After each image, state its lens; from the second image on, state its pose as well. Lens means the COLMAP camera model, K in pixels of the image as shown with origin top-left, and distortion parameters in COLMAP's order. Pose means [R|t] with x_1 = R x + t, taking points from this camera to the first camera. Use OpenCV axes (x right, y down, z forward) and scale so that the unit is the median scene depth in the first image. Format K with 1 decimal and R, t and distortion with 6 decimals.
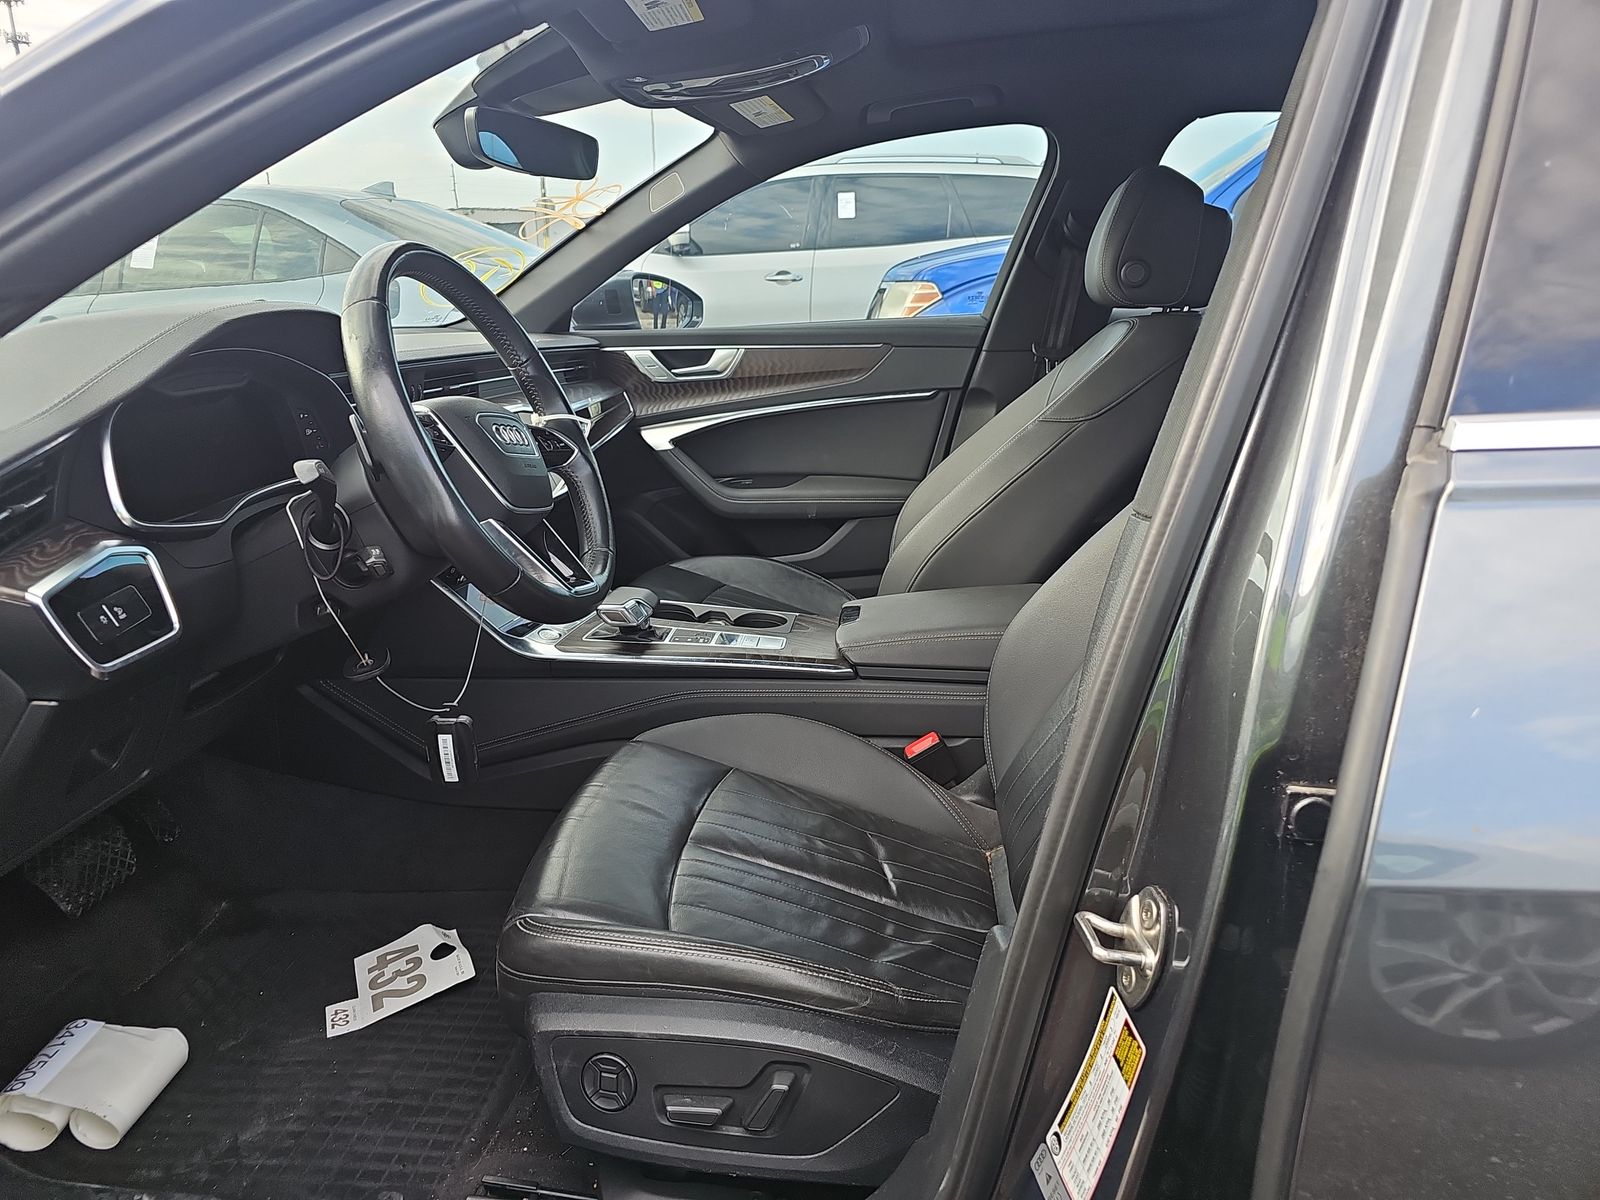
lens RADIAL K [[1093.4, 0, 800.0], [0, 1093.4, 600.0], [0, 0, 1]] dist [0.070791, 0.000433]
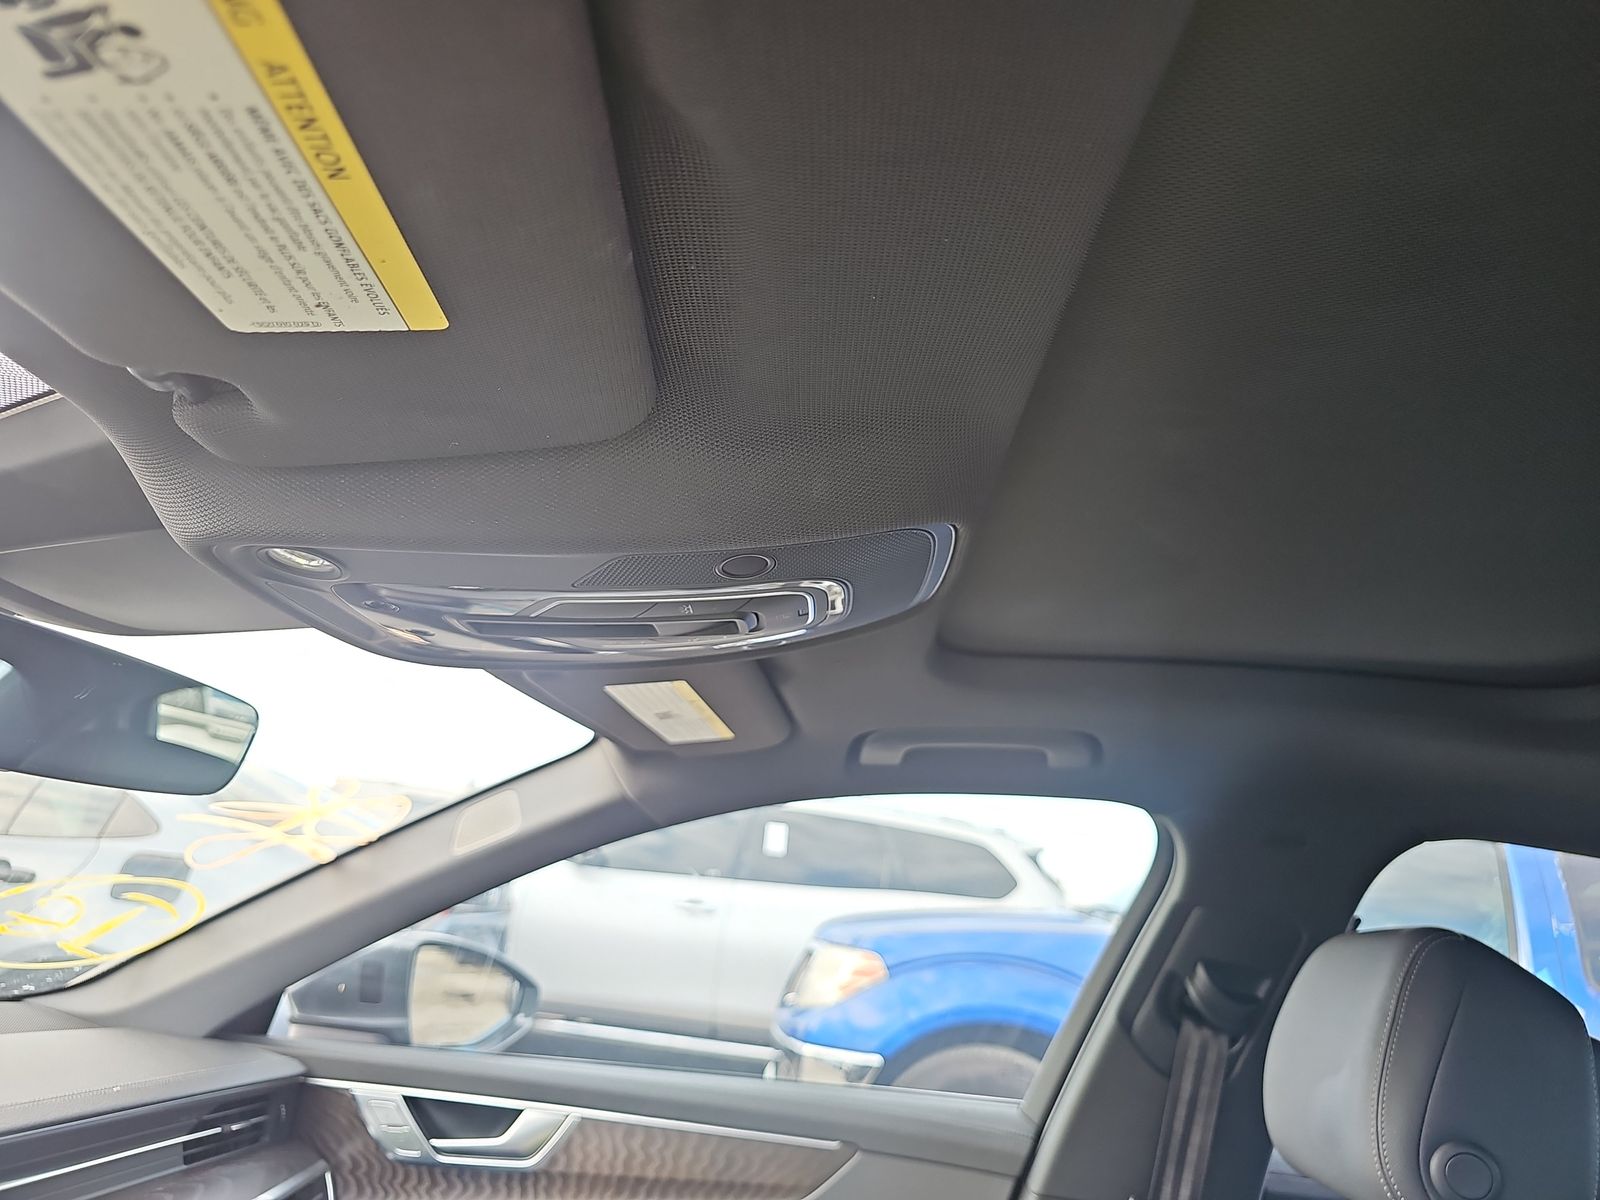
lens RADIAL K [[1090.7, 0, 796.3], [0, 1090.7, 635.5], [0, 0, 1]] dist [0.002766, 0.000397]
pose [[0.987918, 0.150725, 0.036059, -0.001942], [-0.113128, 0.860379, -0.496941, -0.179544], [-0.105926, 0.486857, 0.867035, 0.425779]]
